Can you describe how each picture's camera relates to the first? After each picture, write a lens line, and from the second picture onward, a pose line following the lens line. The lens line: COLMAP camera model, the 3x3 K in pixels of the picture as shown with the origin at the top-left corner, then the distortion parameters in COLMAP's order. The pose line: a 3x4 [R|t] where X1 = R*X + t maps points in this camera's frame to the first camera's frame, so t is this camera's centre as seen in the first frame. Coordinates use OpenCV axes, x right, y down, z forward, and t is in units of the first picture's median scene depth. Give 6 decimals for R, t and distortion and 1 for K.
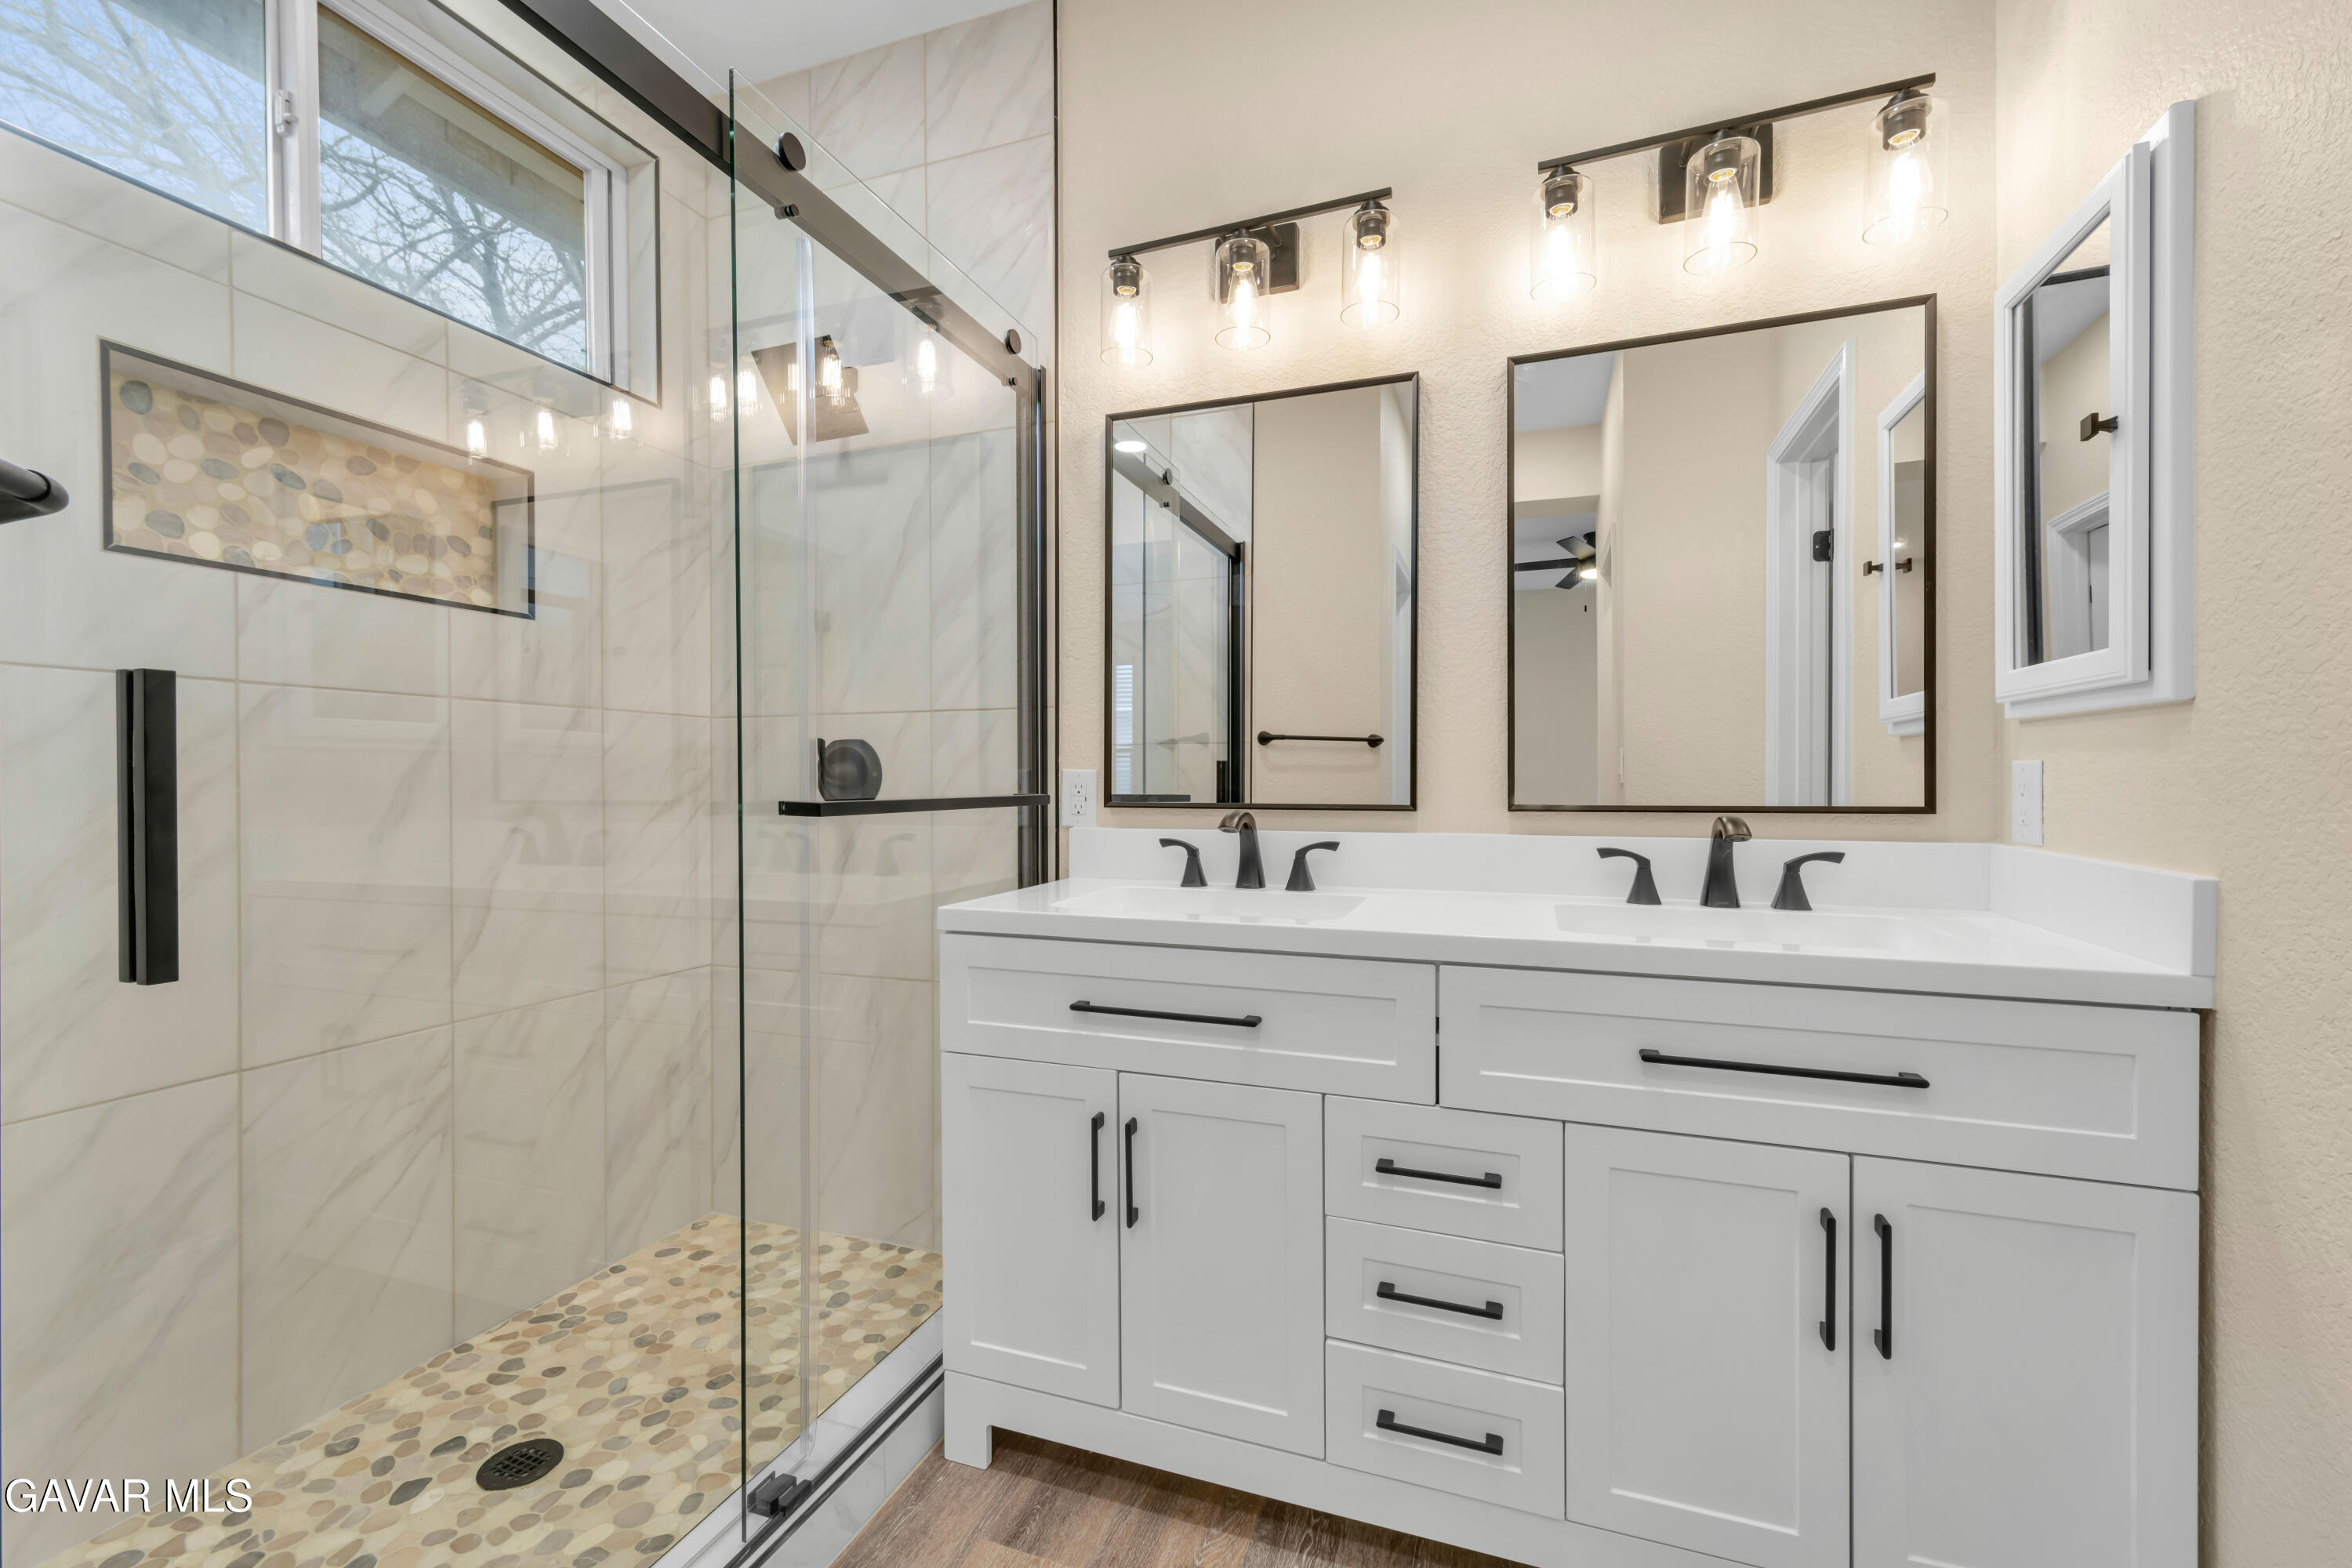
lens RADIAL K [[938.6, 0, 1181.5], [0, 938.6, 781.0], [0, 0, 1]] dist [0.019282, -0.001965]
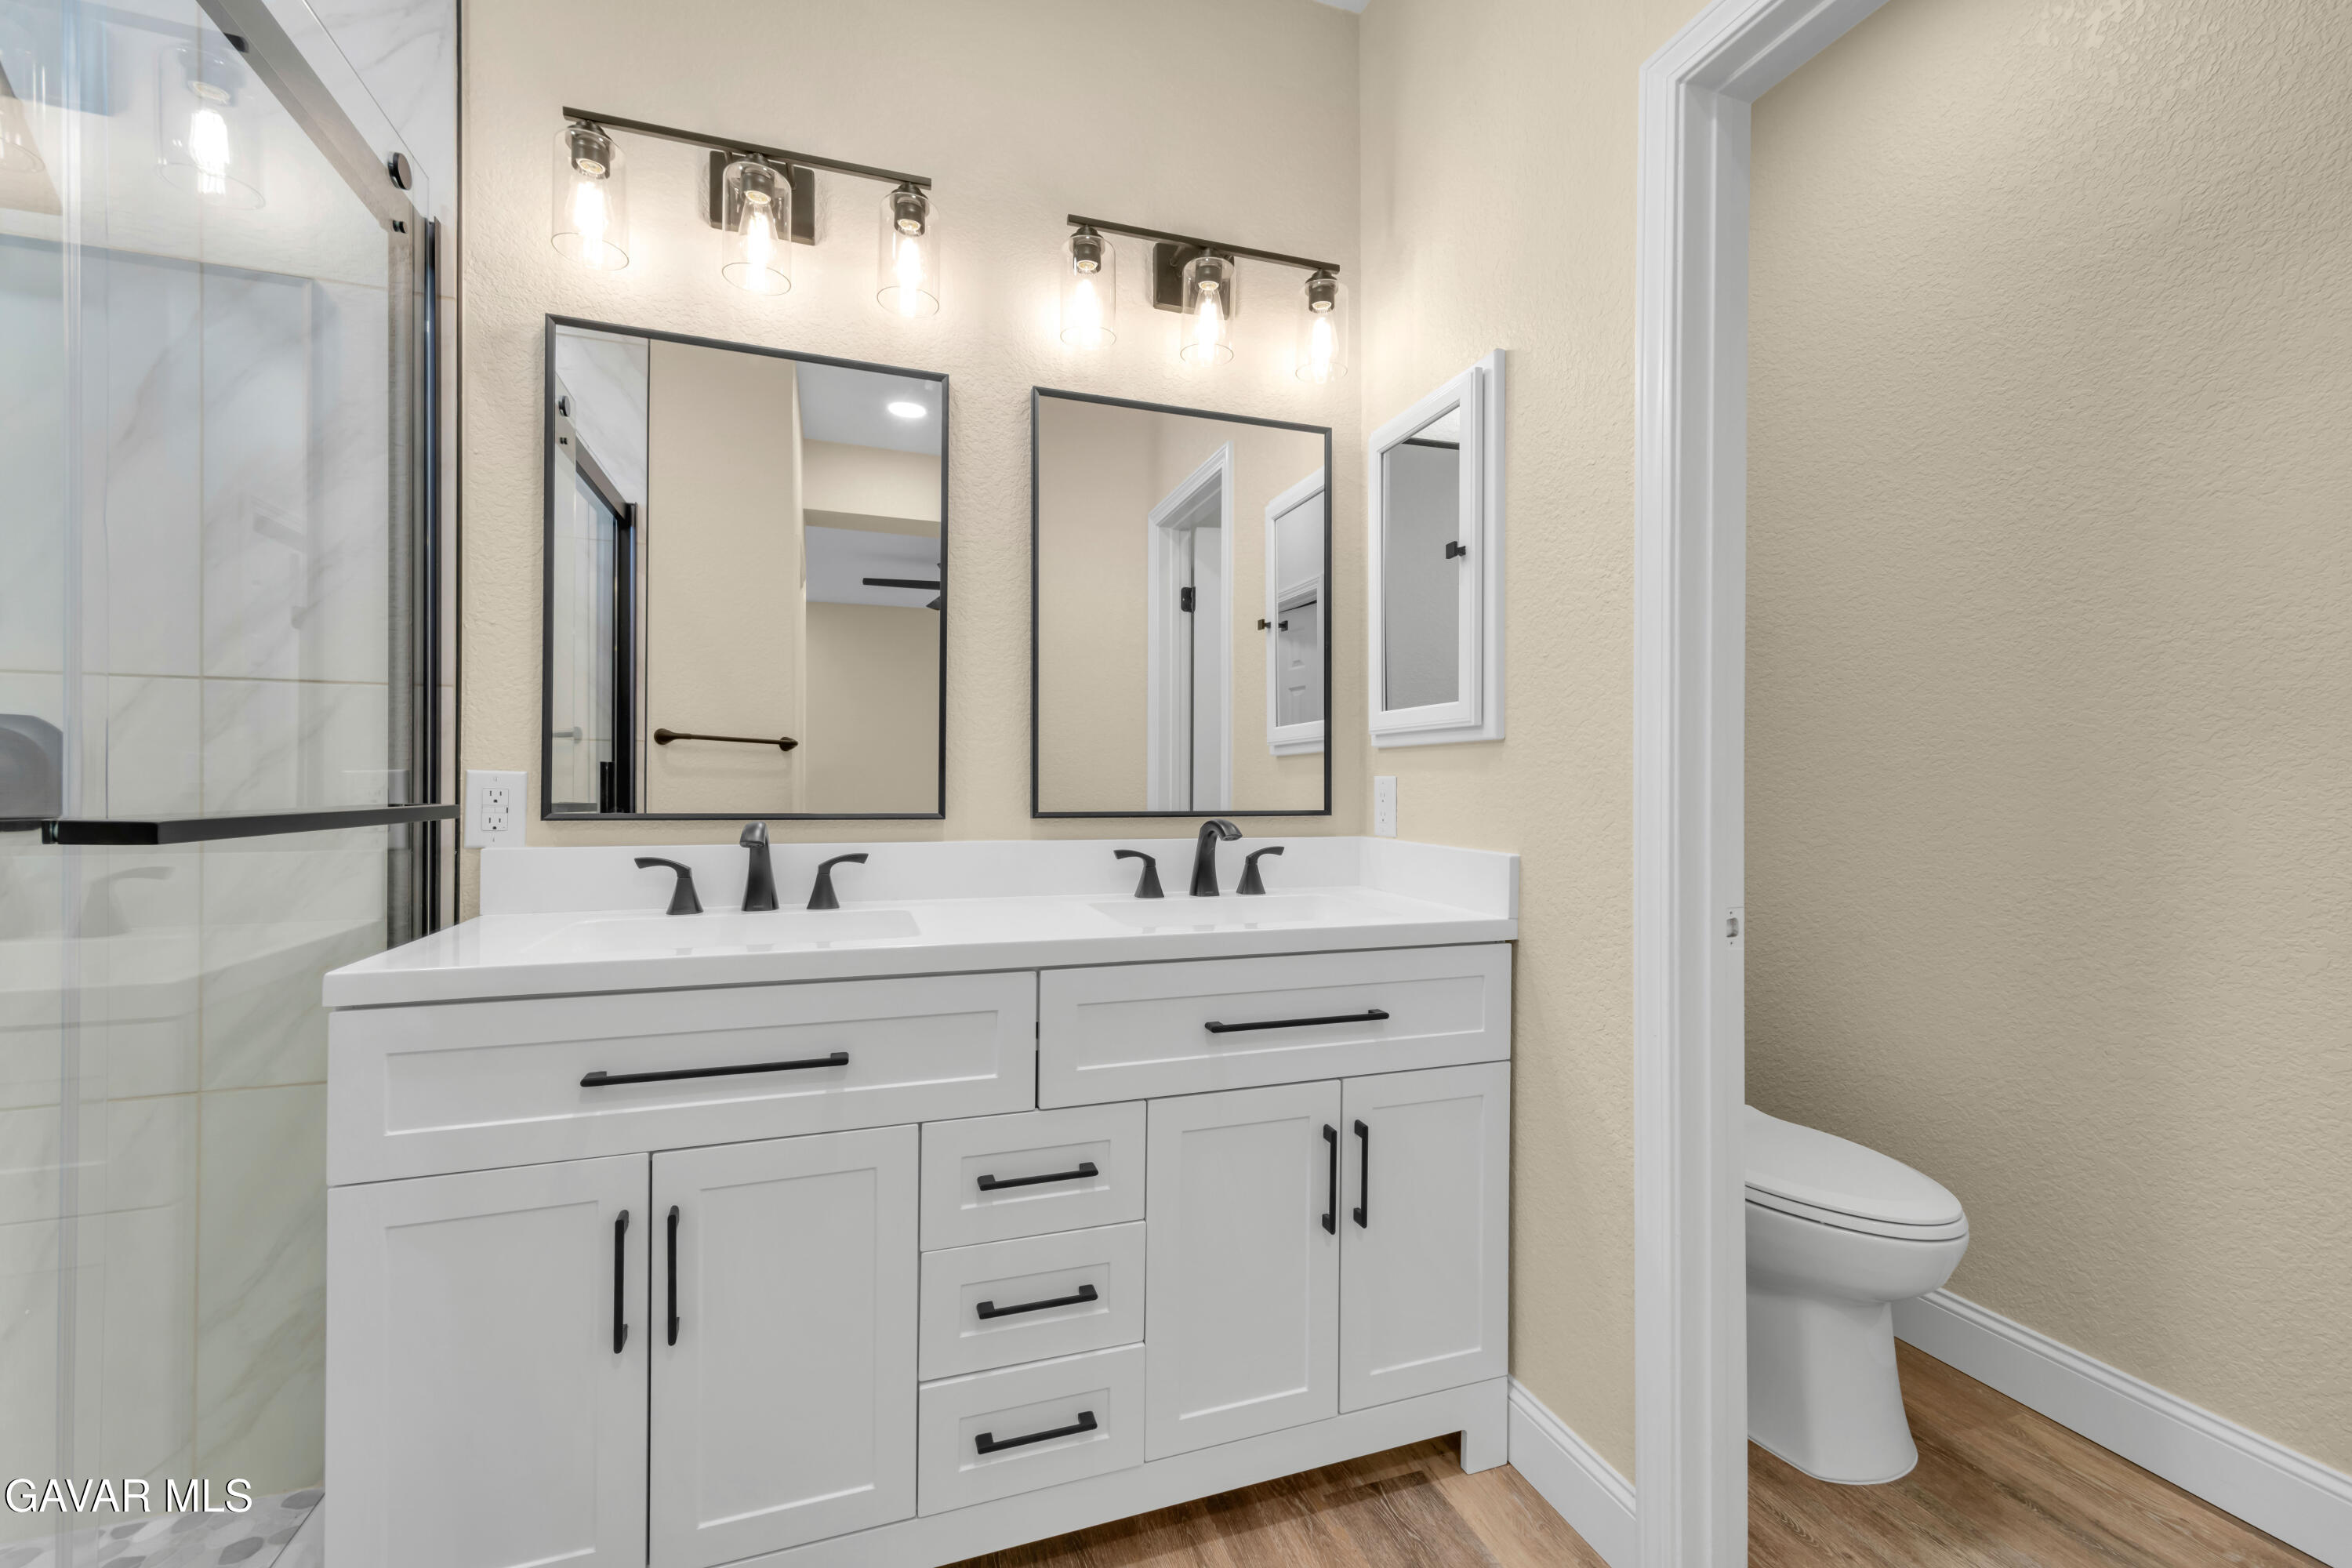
lens RADIAL K [[938.6, 0, 1189.7], [0, 938.6, 781.8], [0, 0, 1]] dist [0.019282, -0.001965]
pose [[0.790725, 0.009782, 0.612093, -0.170546], [-0.005784, 0.999947, -0.008509, -0.000551], [-0.612144, 0.003188, 0.790740, 0.073760]]
